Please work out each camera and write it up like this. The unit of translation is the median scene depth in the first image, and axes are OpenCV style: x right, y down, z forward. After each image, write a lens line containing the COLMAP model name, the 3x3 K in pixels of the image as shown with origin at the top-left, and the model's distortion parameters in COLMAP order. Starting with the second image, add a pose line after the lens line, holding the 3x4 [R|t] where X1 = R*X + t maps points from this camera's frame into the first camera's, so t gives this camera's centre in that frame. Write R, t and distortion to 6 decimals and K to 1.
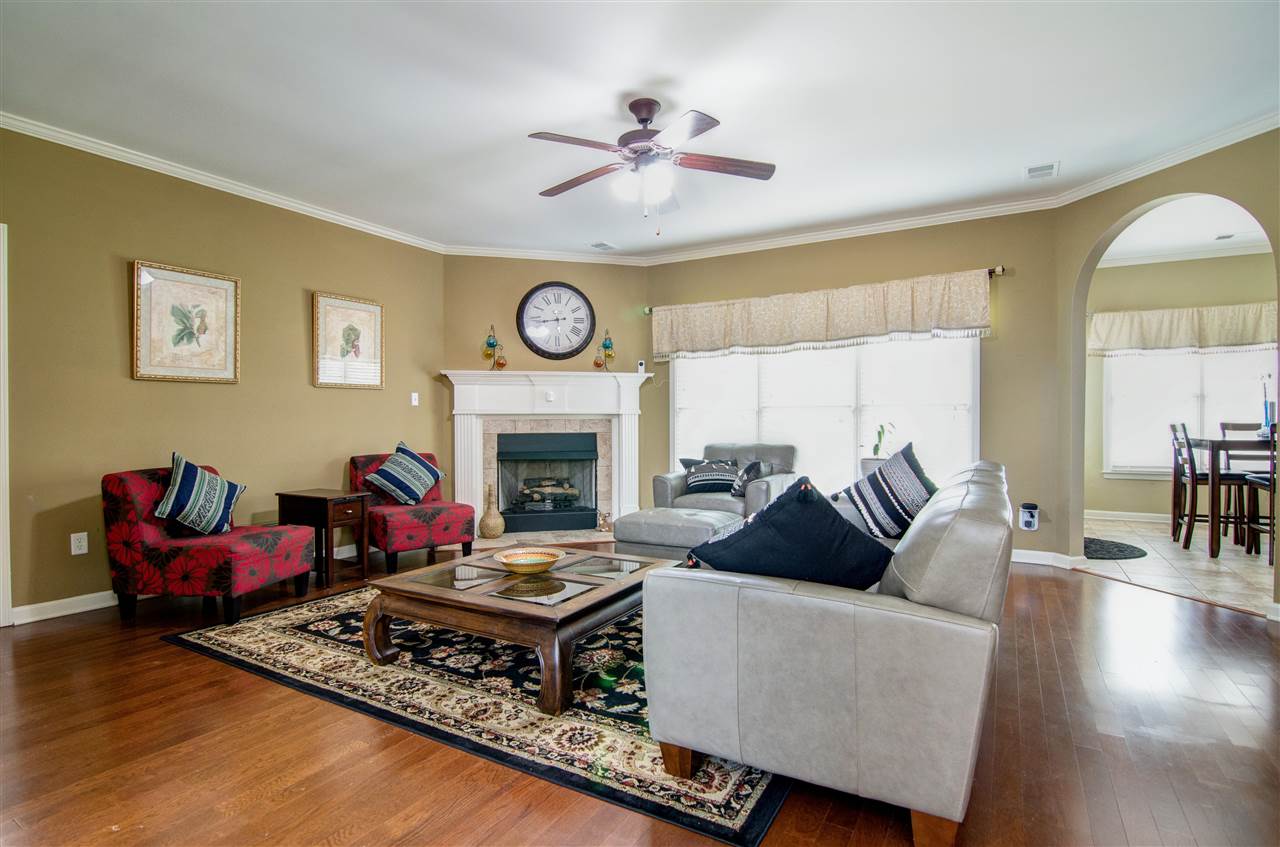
lens RADIAL K [[622.6, 0, 639.7], [0, 622.6, 425.7], [0, 0, 1]] dist [-0.013017, -0.004085]
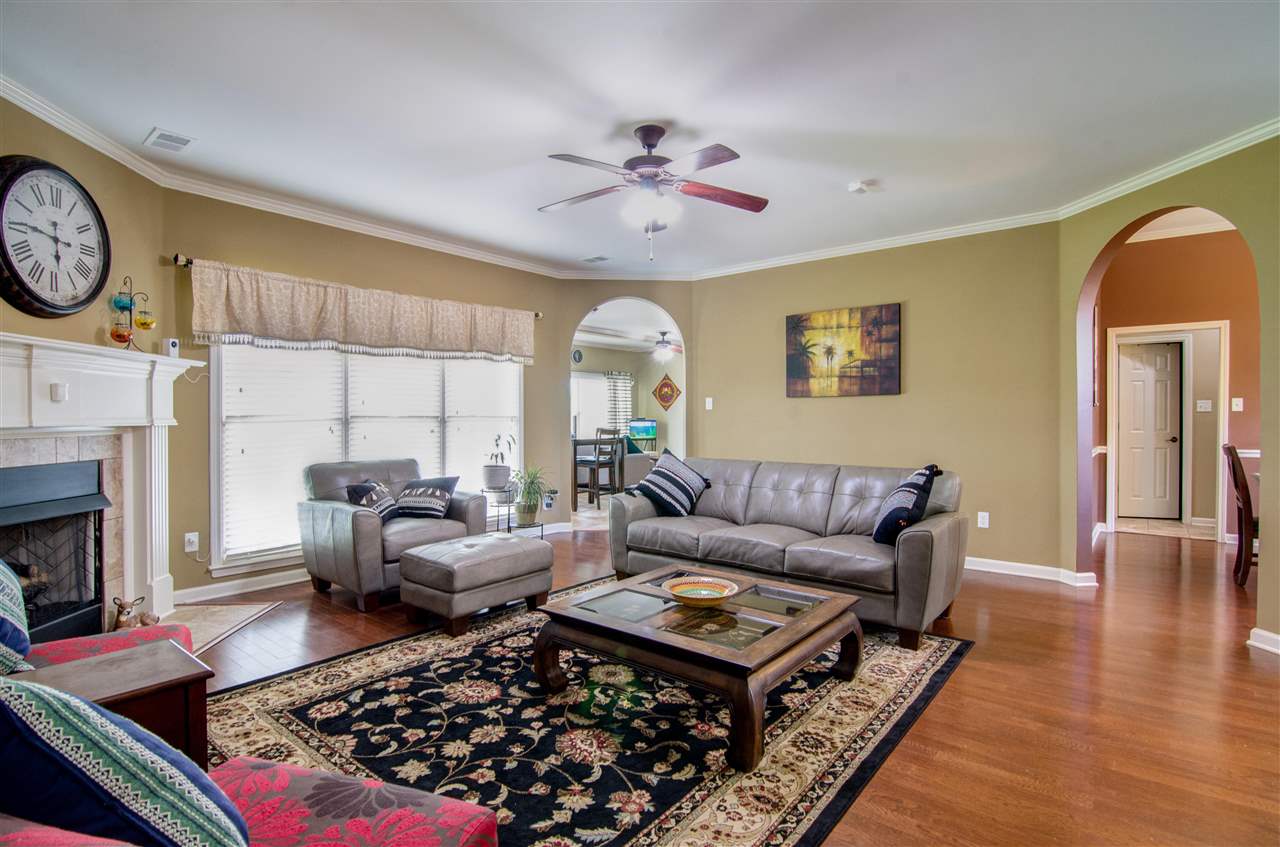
lens RADIAL K [[622.6, 0, 636.0], [0, 622.6, 420.5], [0, 0, 1]] dist [-0.013017, -0.004085]
pose [[0.173282, -0.000112, 0.984872, -0.778650], [0.008302, 0.999965, -0.001347, -0.027630], [-0.984837, 0.008410, 0.173277, 0.654991]]
